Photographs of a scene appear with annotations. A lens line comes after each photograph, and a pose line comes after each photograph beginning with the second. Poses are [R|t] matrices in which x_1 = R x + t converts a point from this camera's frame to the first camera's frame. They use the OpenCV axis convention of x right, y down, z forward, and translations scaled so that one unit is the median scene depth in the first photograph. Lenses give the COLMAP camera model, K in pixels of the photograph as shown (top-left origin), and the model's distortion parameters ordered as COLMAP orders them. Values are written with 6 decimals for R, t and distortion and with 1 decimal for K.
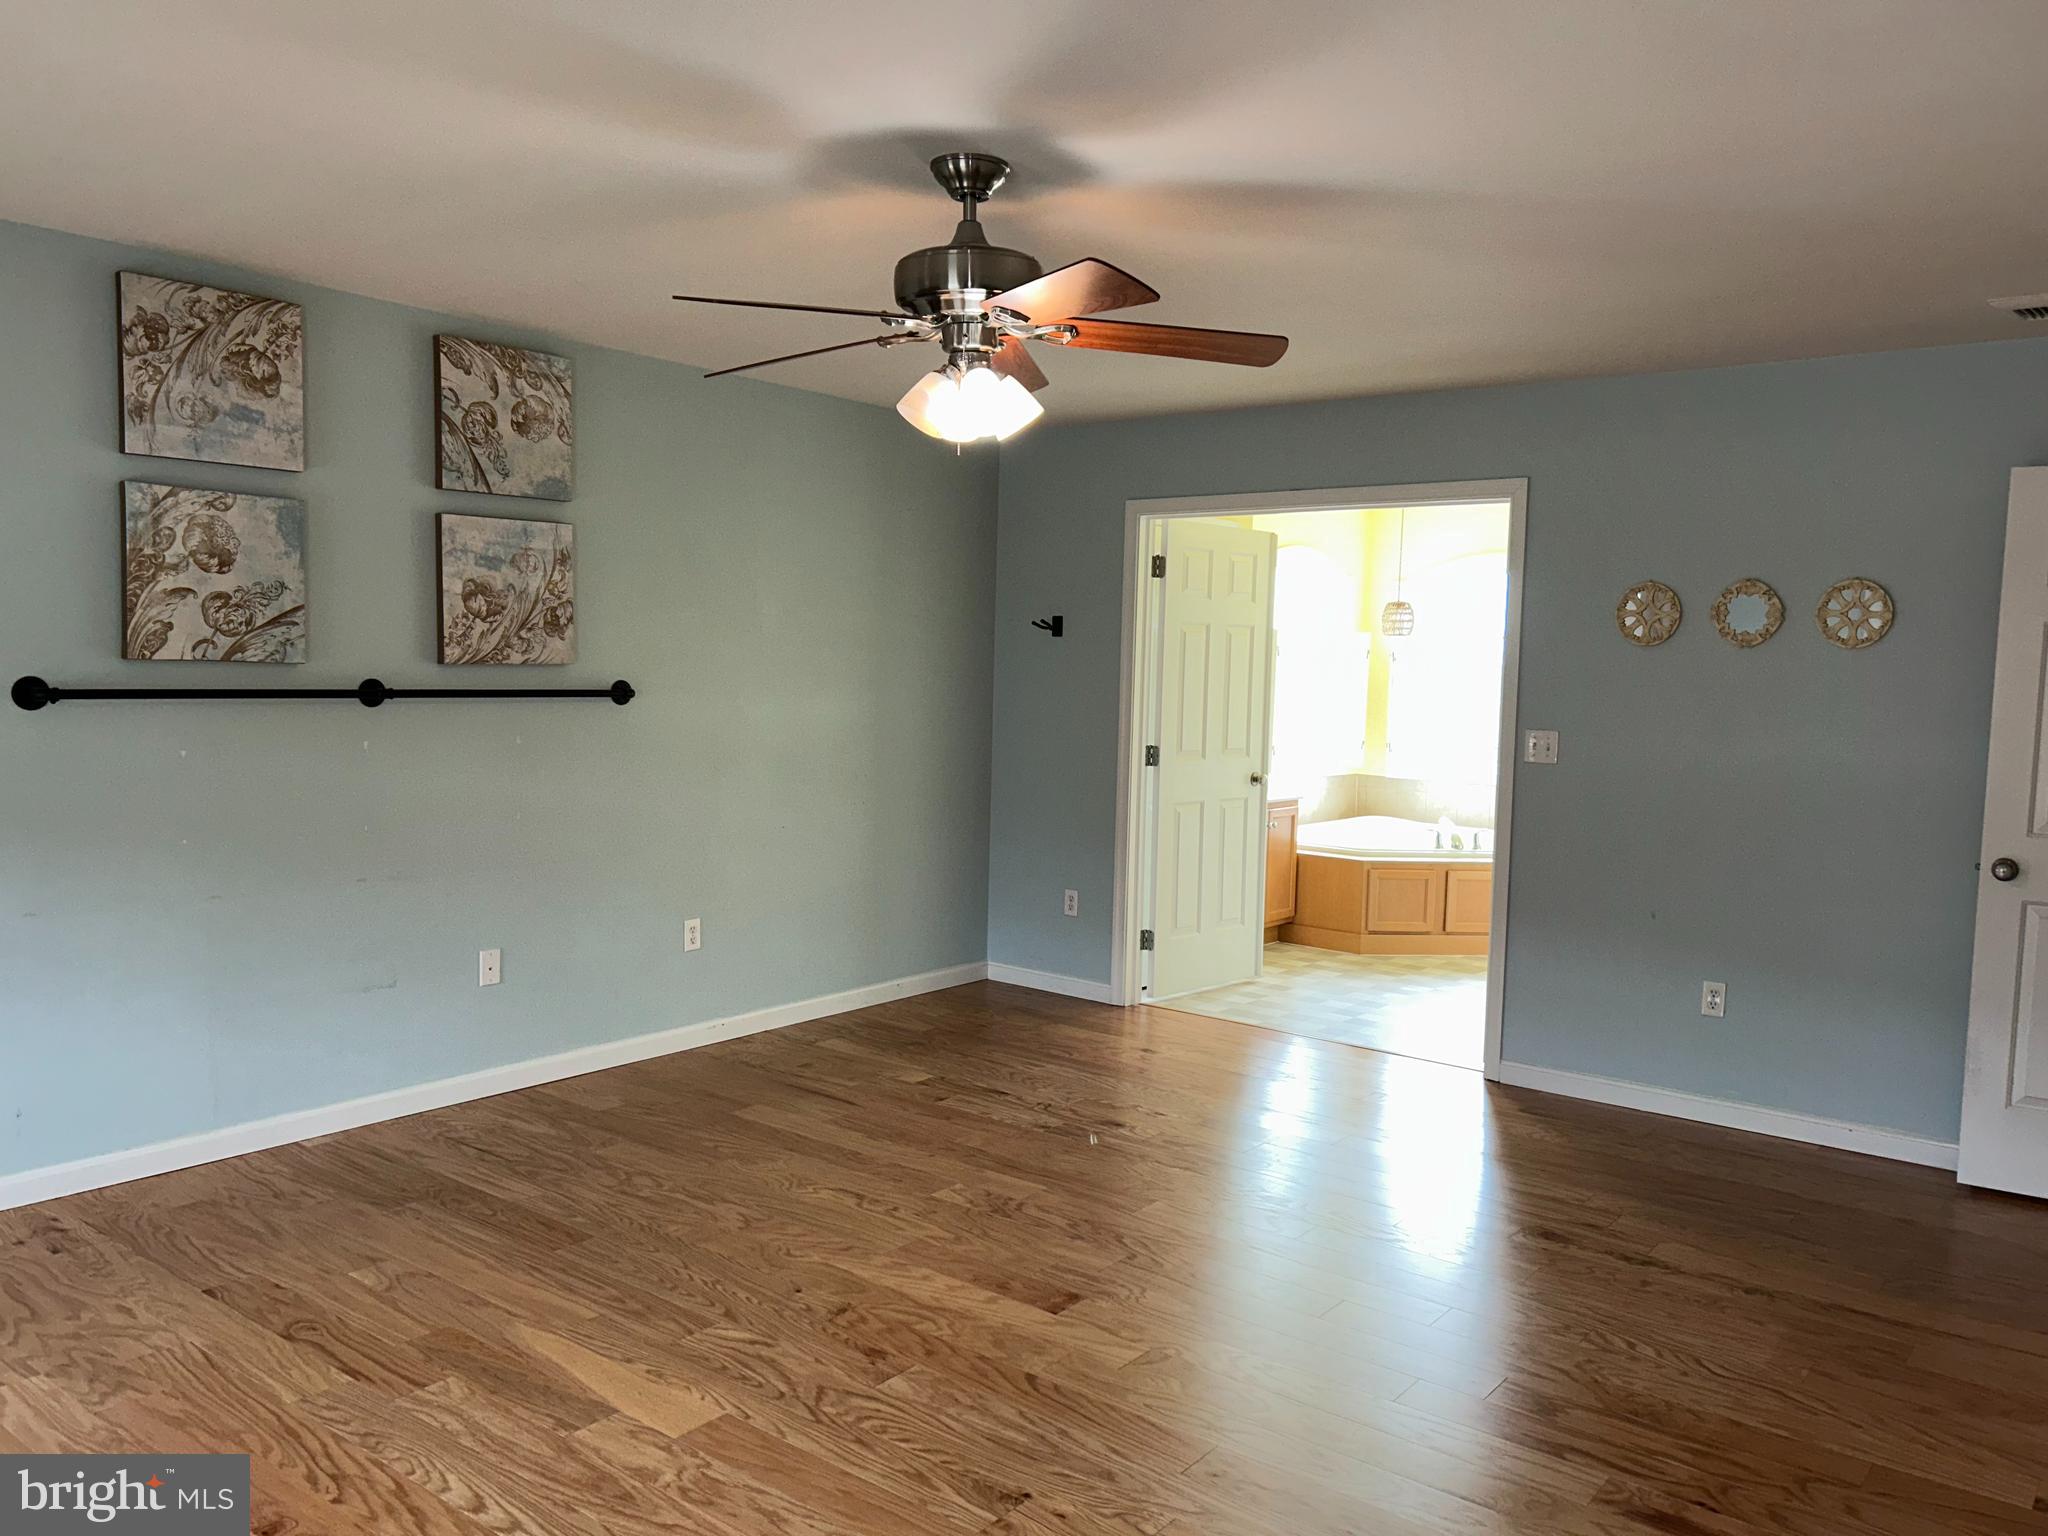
lens RADIAL K [[1521.9, 0, 1039.1], [0, 1521.9, 786.6], [0, 0, 1]] dist [0.065612, -0.070616]
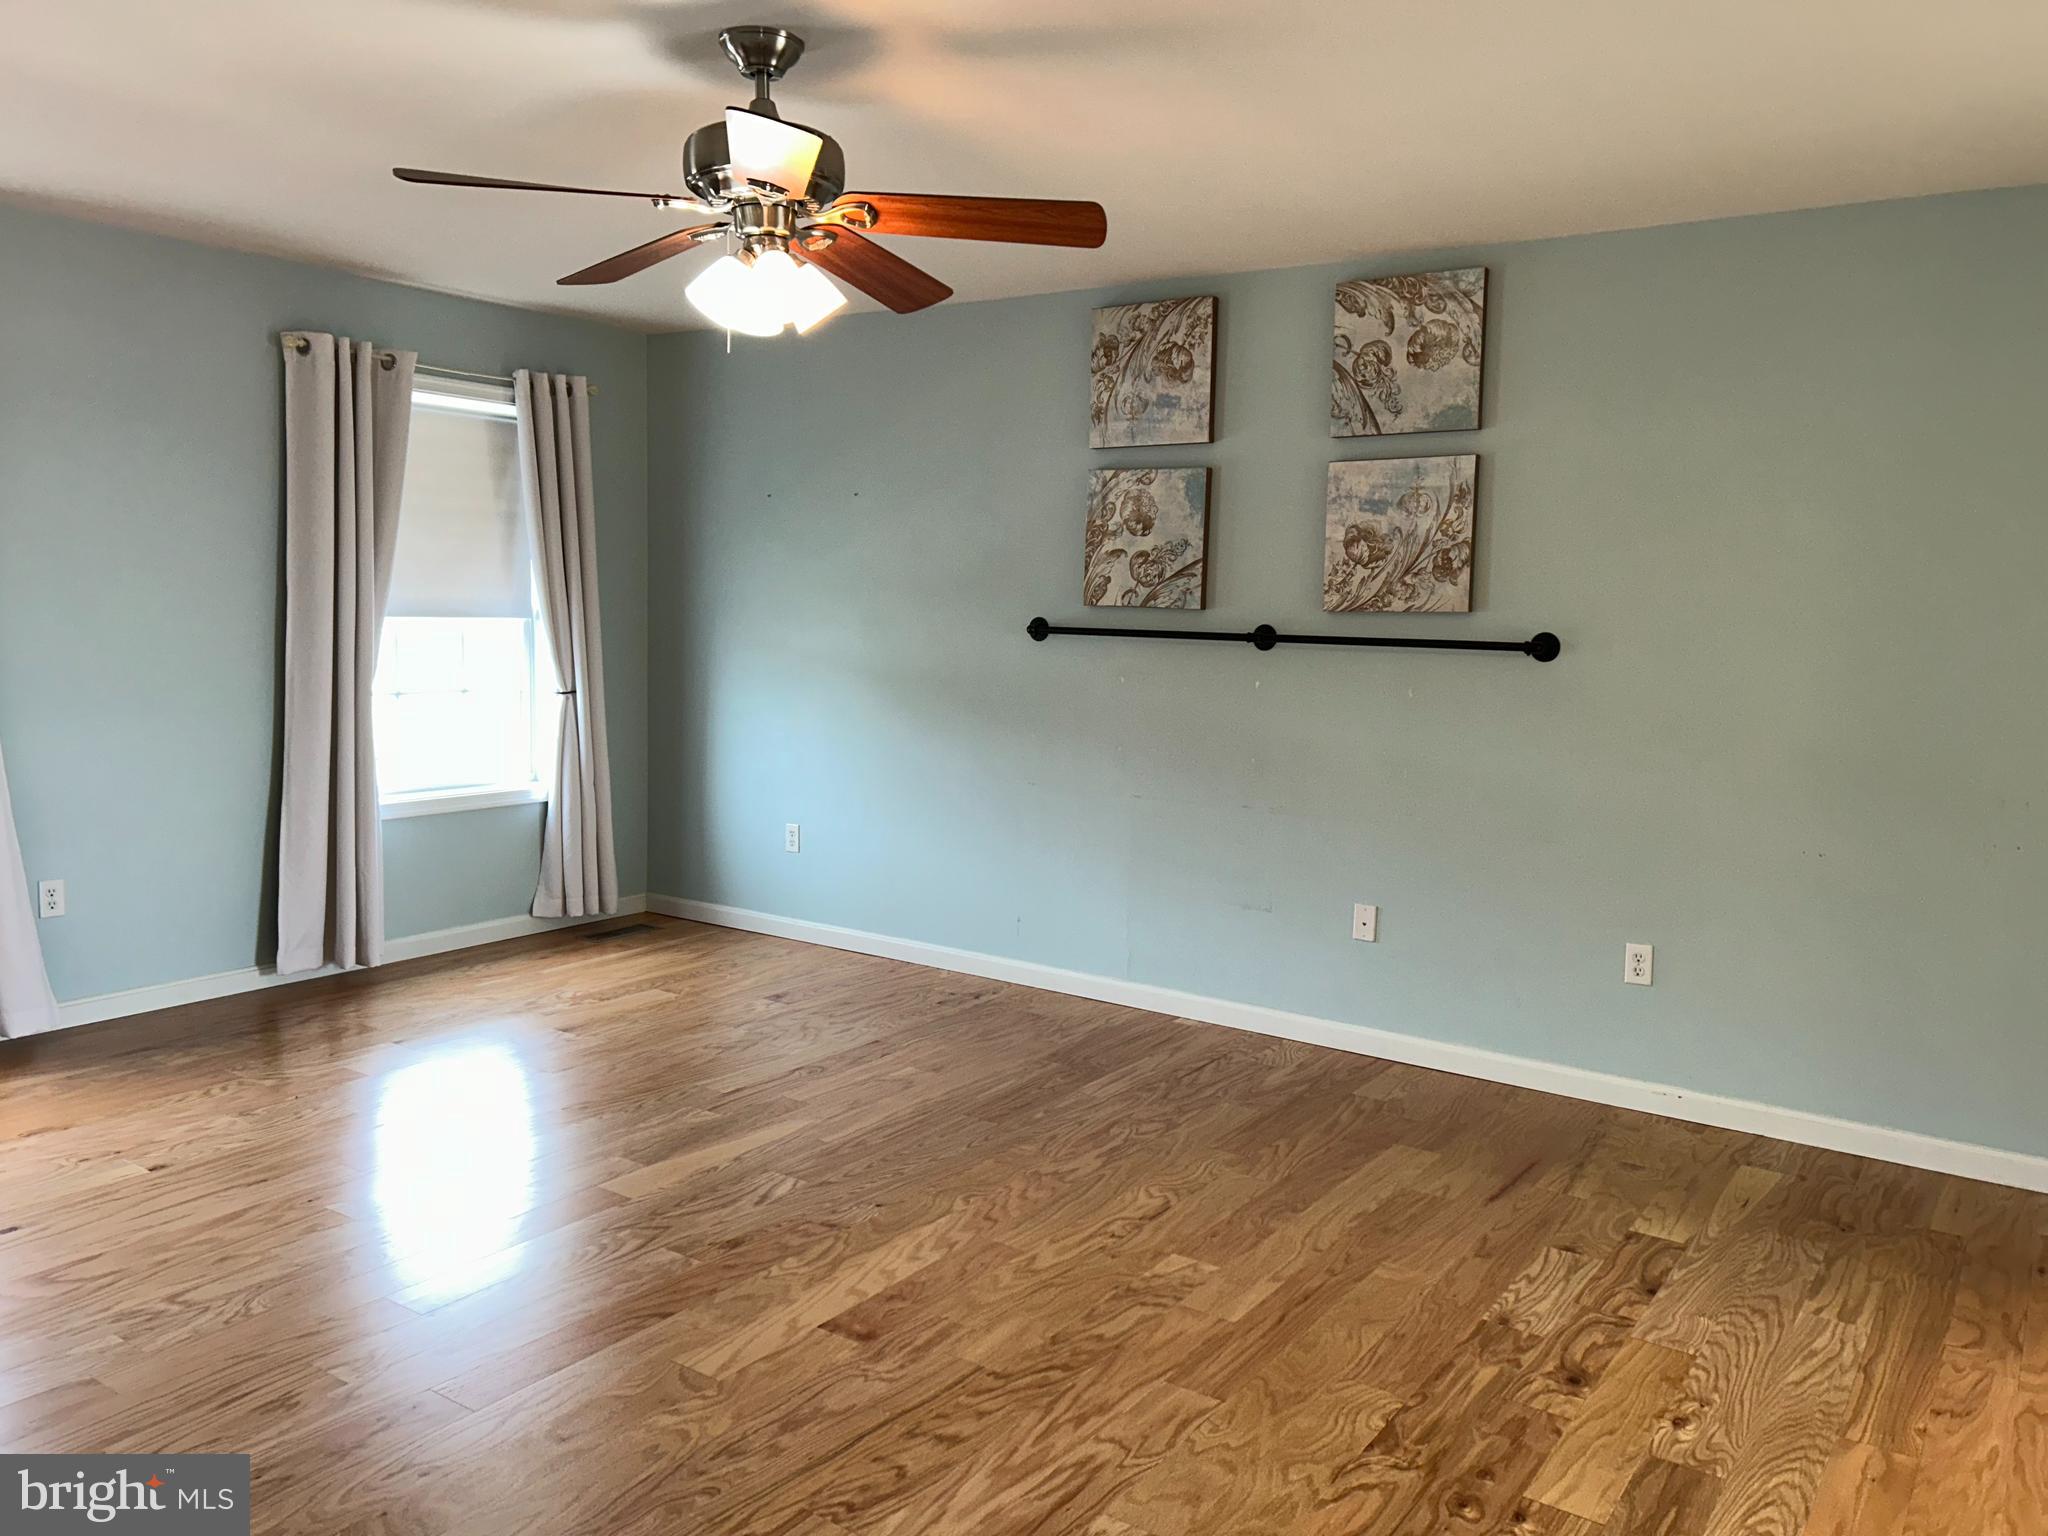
lens RADIAL K [[1521.9, 0, 1035.4], [0, 1521.9, 781.1], [0, 0, 1]] dist [0.065612, -0.070616]
pose [[0.063083, 0.093614, -0.993608, 0.683645], [-0.107994, 0.990385, 0.086454, -0.038870], [0.992148, 0.101850, 0.072586, 0.827678]]
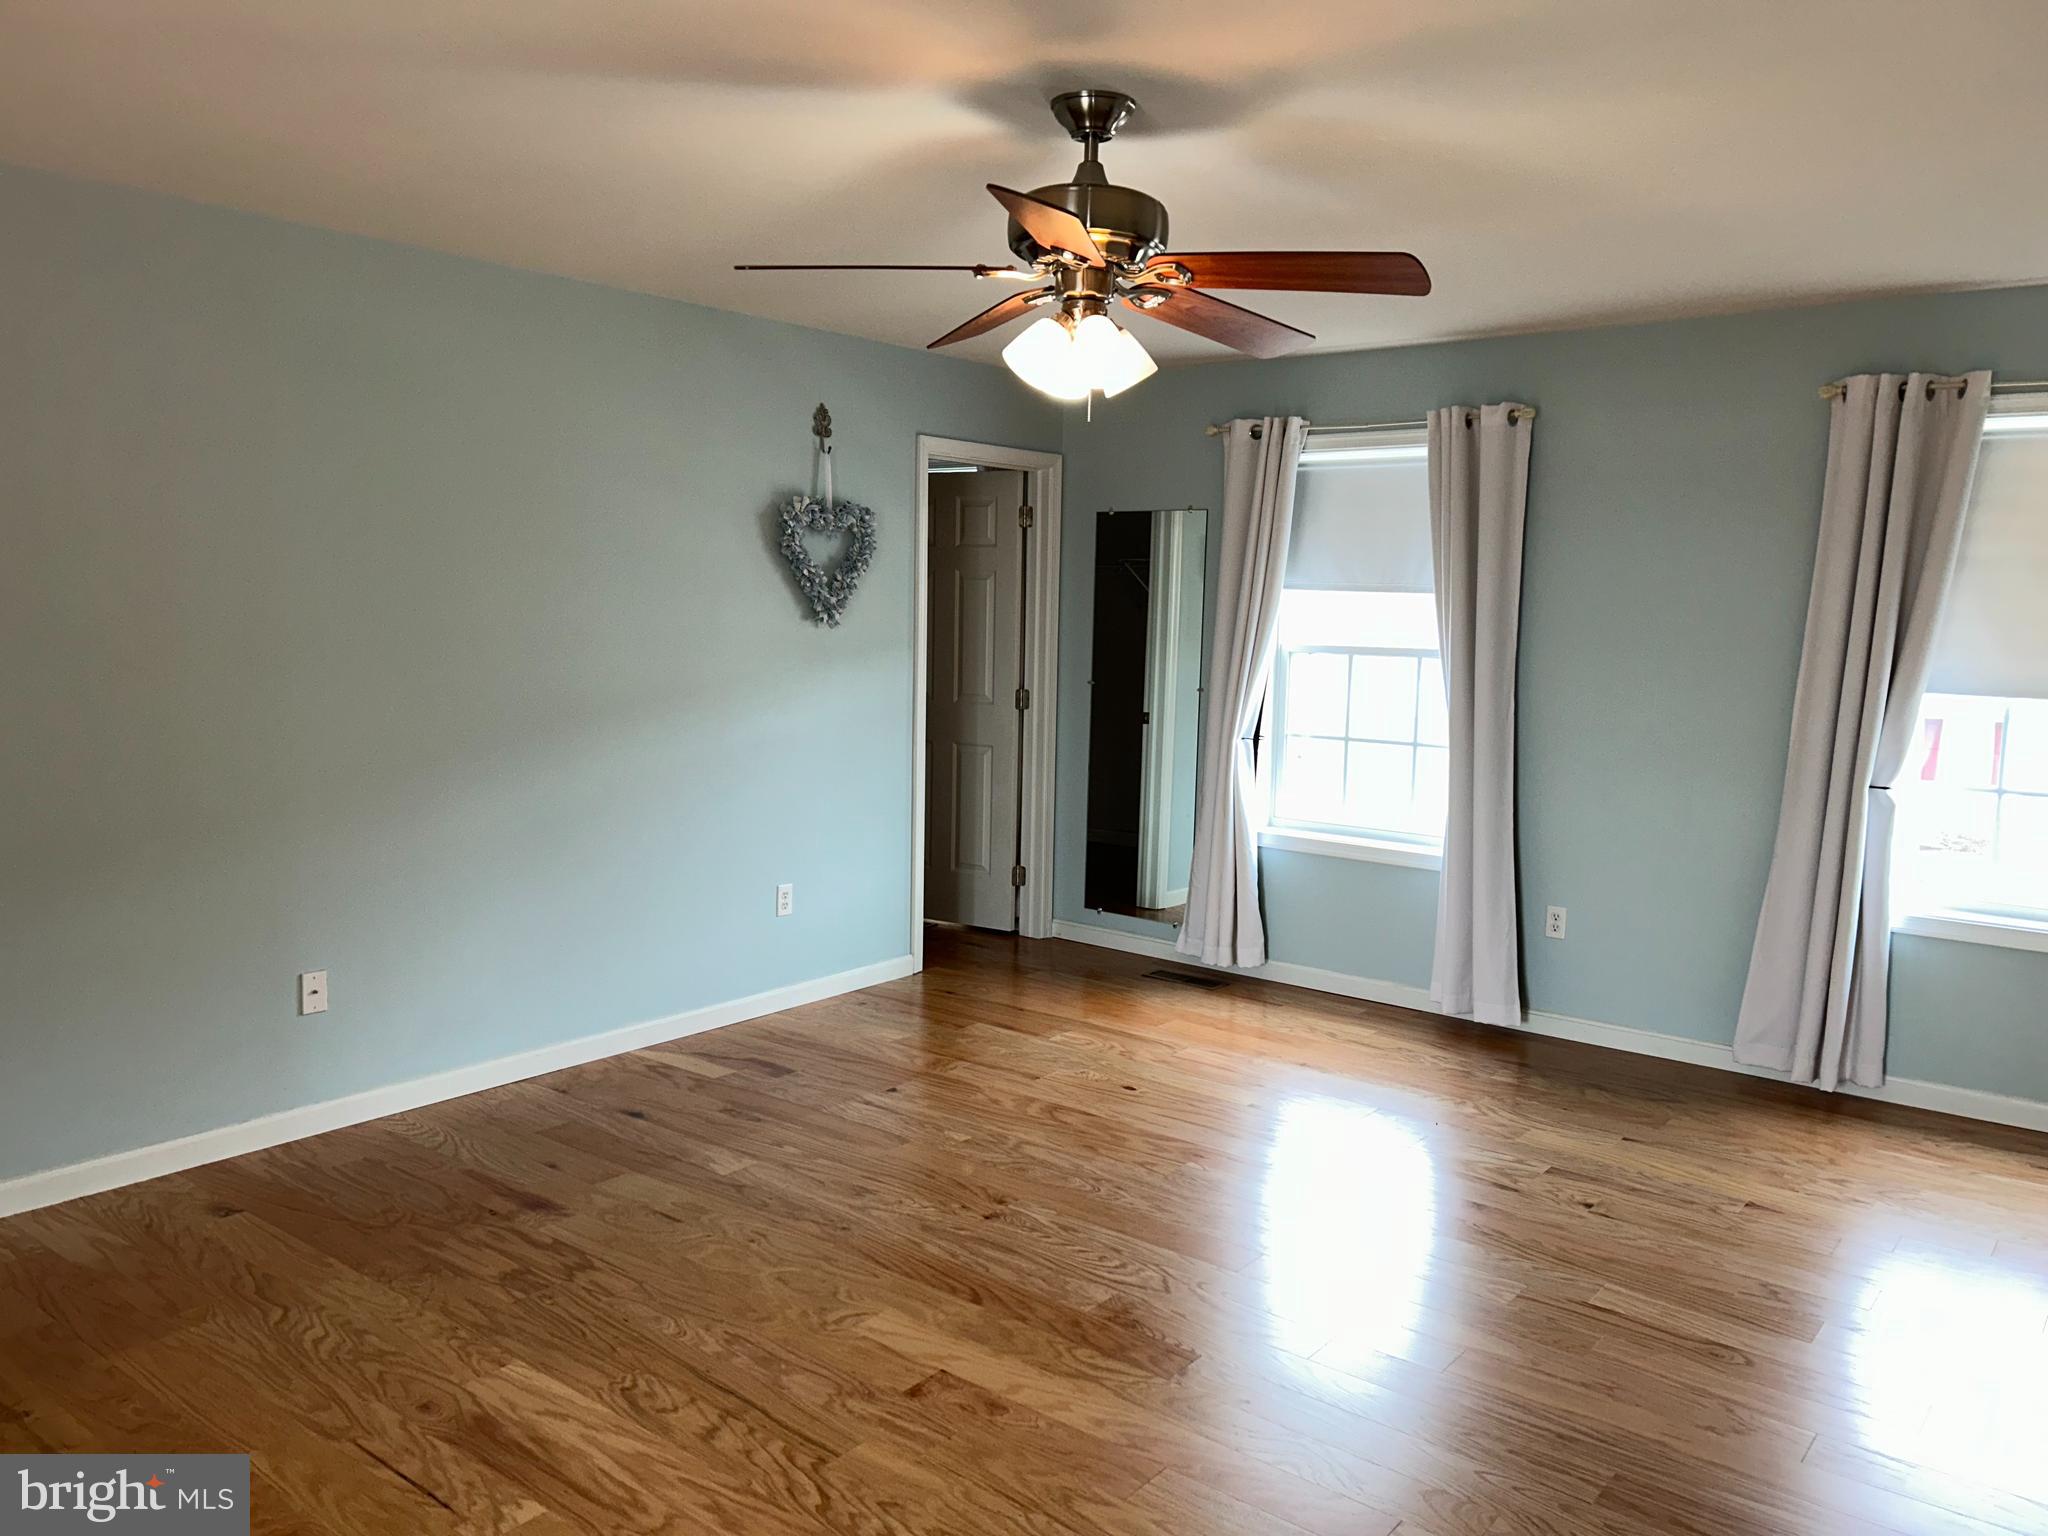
lens RADIAL K [[1521.9, 0, 1023.0], [0, 1521.9, 758.3], [0, 0, 1]] dist [0.065612, -0.070616]
pose [[-0.999143, -0.040566, 0.008168, -0.023071], [-0.038362, 0.982049, 0.184686, -0.136164], [-0.015514, 0.184215, -0.982764, 1.455372]]
